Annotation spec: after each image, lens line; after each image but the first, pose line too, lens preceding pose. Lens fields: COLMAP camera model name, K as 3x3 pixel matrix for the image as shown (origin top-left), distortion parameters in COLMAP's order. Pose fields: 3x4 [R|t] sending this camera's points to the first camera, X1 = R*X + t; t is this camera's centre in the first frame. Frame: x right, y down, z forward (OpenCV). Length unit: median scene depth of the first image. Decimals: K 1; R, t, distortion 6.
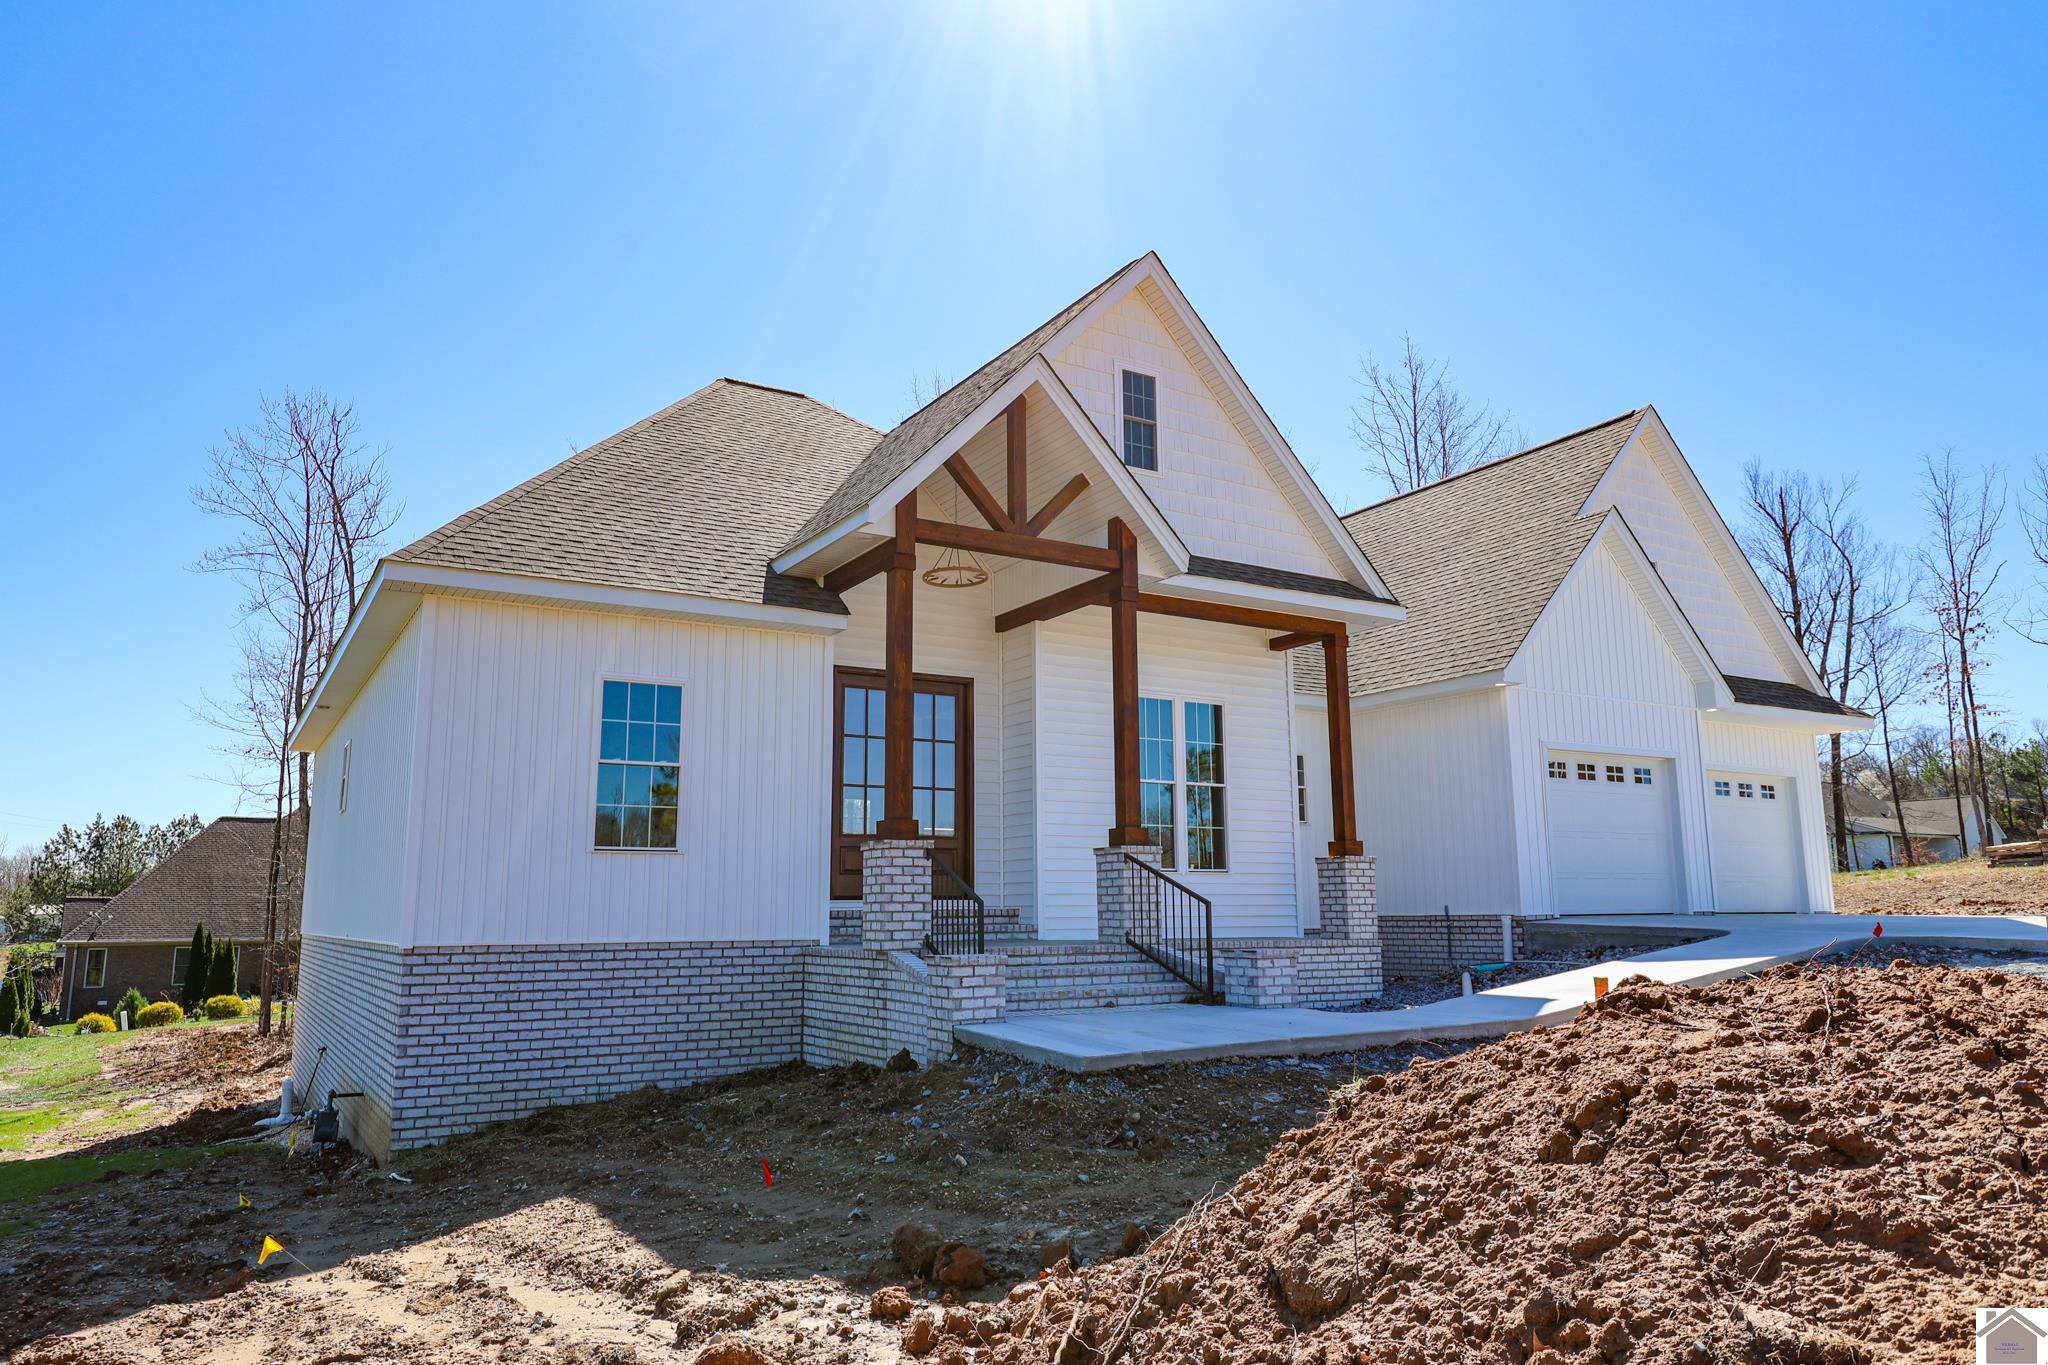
lens RADIAL K [[1346.4, 0, 1027.5], [0, 1346.4, 686.3], [0, 0, 1]] dist [-0.001636, -0.000916]
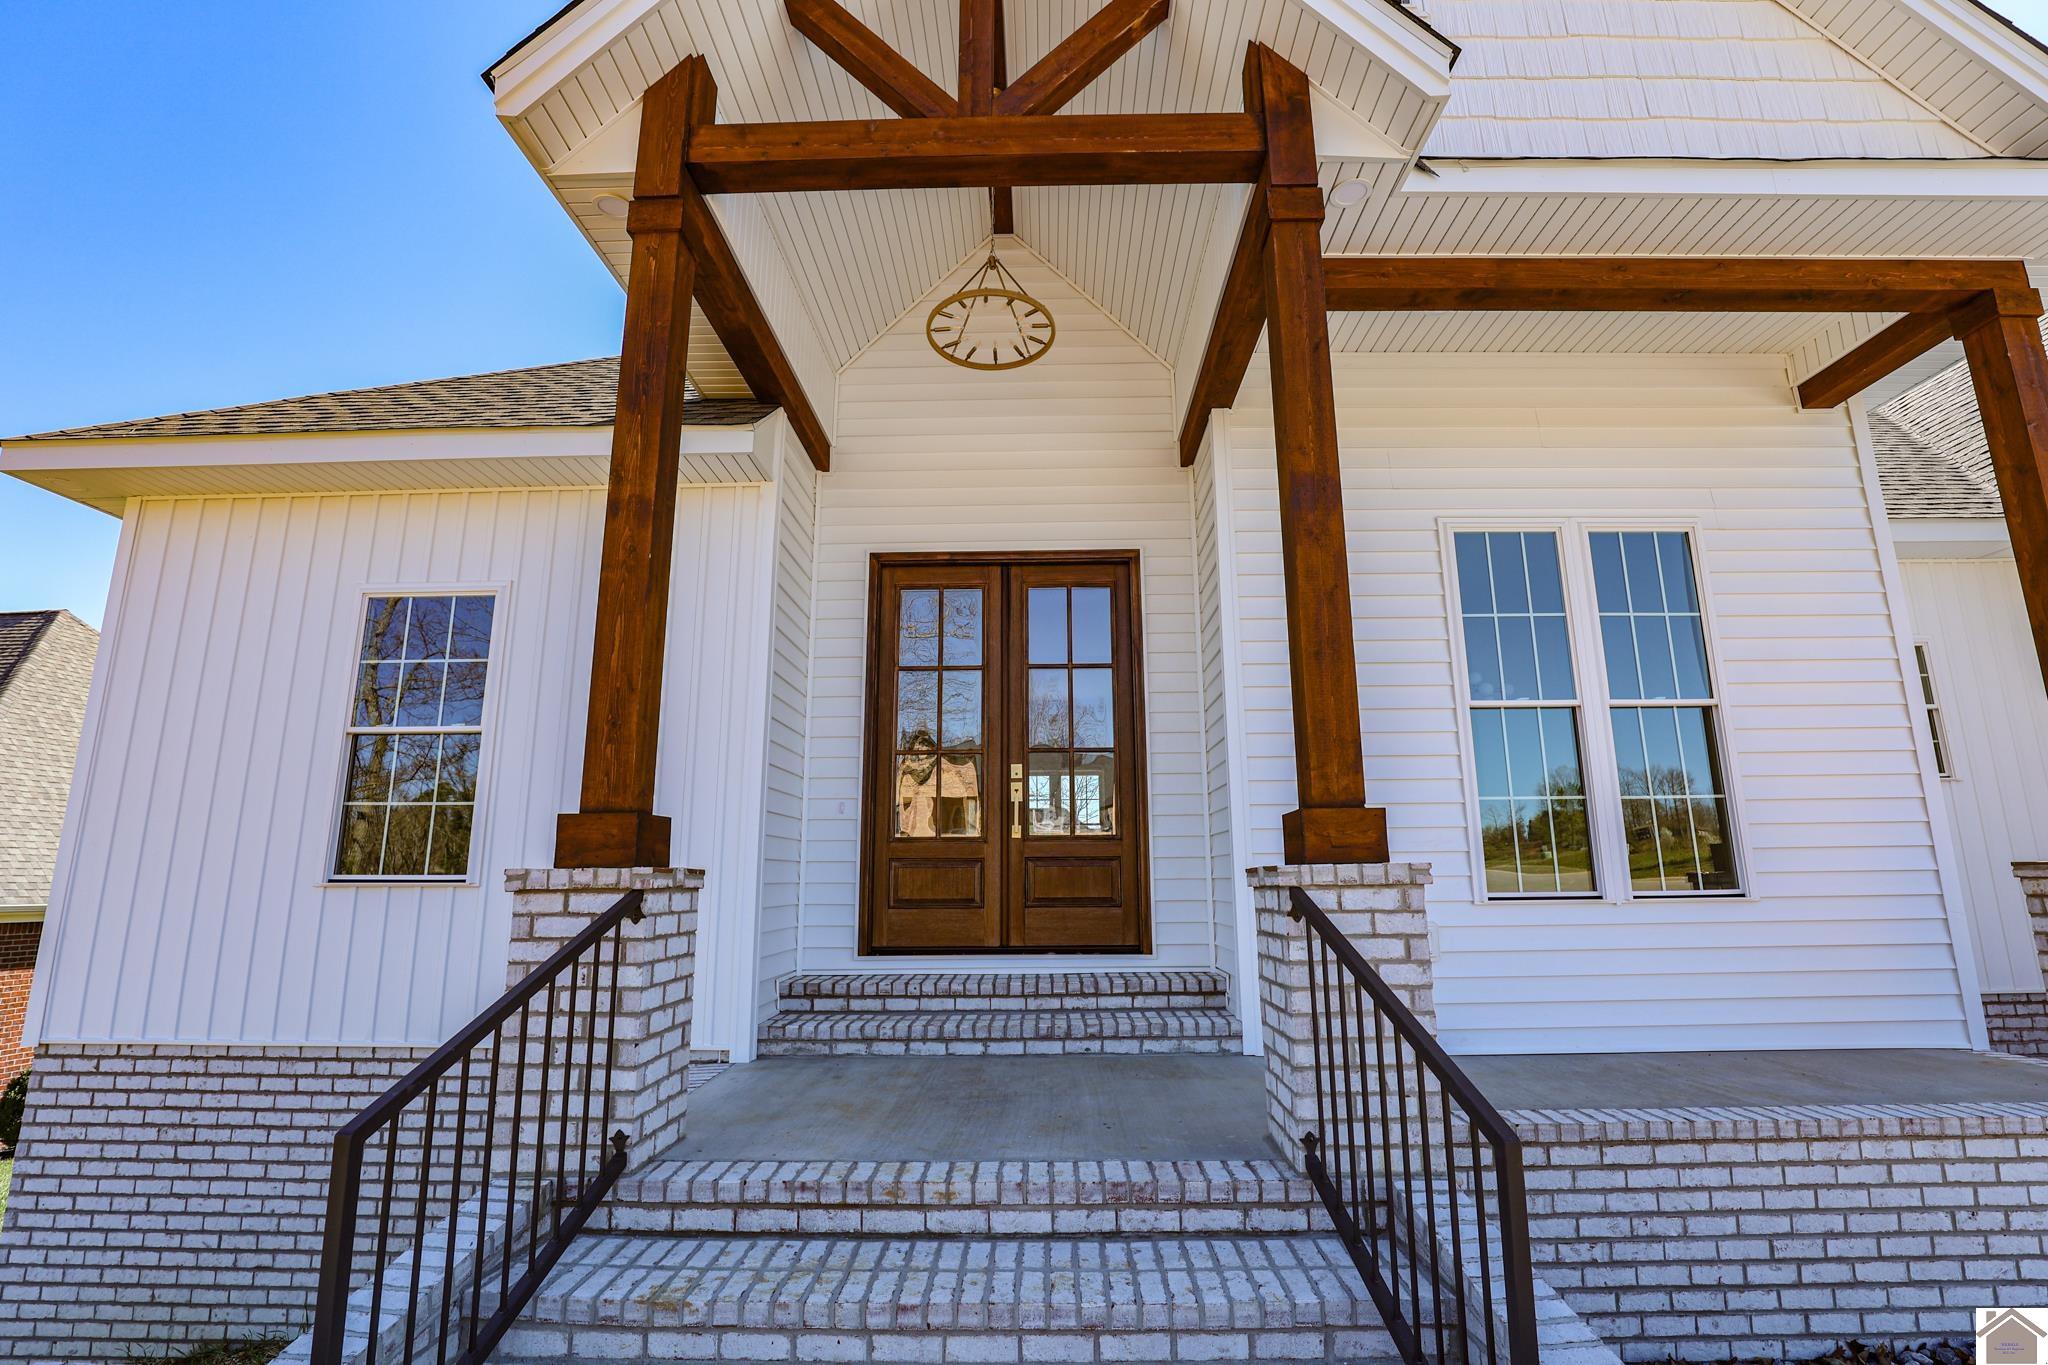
lens RADIAL K [[938.0, 0, 1027.7], [0, 938.0, 689.9], [0, 0, 1]] dist [-0.019591, 0.001634]
pose [[0.844599, -0.101895, -0.525614, 0.149932], [0.087987, 0.994791, -0.051466, 0.083630], [0.528121, -0.002779, 0.849165, 0.793150]]
